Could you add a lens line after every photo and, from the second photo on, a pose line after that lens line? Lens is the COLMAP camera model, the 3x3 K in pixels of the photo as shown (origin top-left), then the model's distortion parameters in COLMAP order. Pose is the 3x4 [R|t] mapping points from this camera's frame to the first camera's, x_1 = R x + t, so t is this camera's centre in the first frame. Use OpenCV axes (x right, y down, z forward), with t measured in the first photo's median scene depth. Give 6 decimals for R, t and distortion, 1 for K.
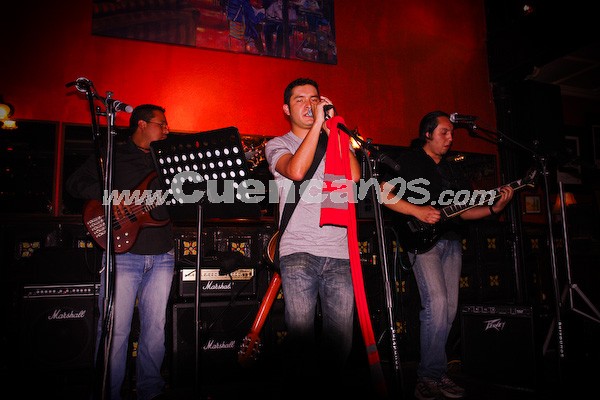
lens RADIAL K [[450.7, 0, 300.0], [0, 450.7, 200.0], [0, 0, 1]] dist [-0.087556, 0.061012]
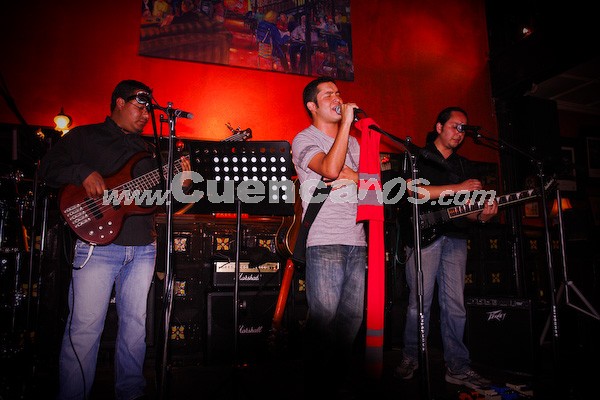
lens RADIAL K [[416.8, 0, 300.0], [0, 416.8, 200.0], [0, 0, 1]] dist [-0.107076, 0.067948]
pose [[0.999330, 0.008511, -0.035604, -0.013625], [-0.009059, 0.999843, -0.015259, 0.010713], [0.035469, 0.015572, 0.999249, -0.029533]]
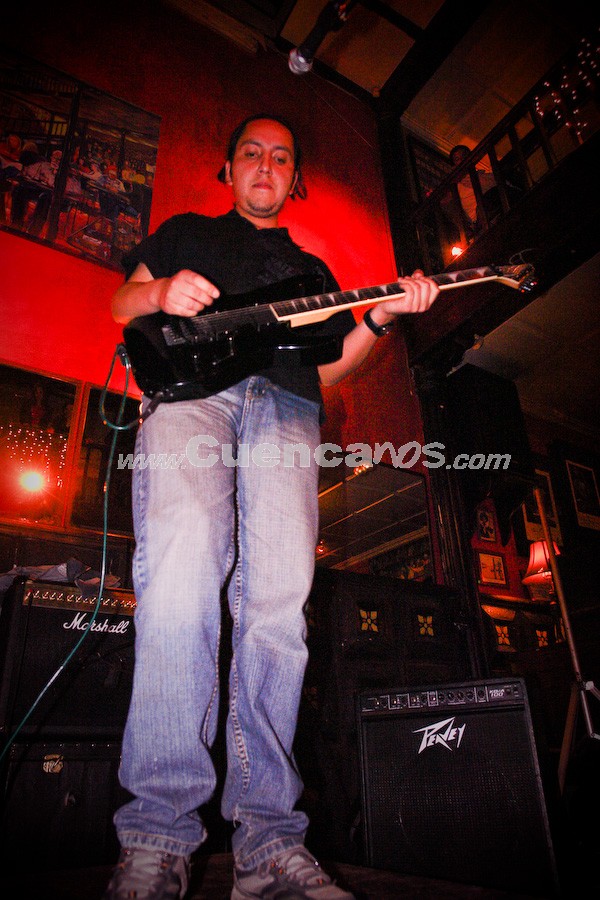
lens RADIAL K [[625.3, 0, 300.0], [0, 625.3, 450.0], [0, 0, 1]] dist [-0.107076, 0.067948]
pose [[0.977337, 0.083084, 0.194705, 0.155429], [-0.008733, 0.934803, -0.355058, 0.194655], [-0.211511, 0.345311, 0.914343, 0.358467]]
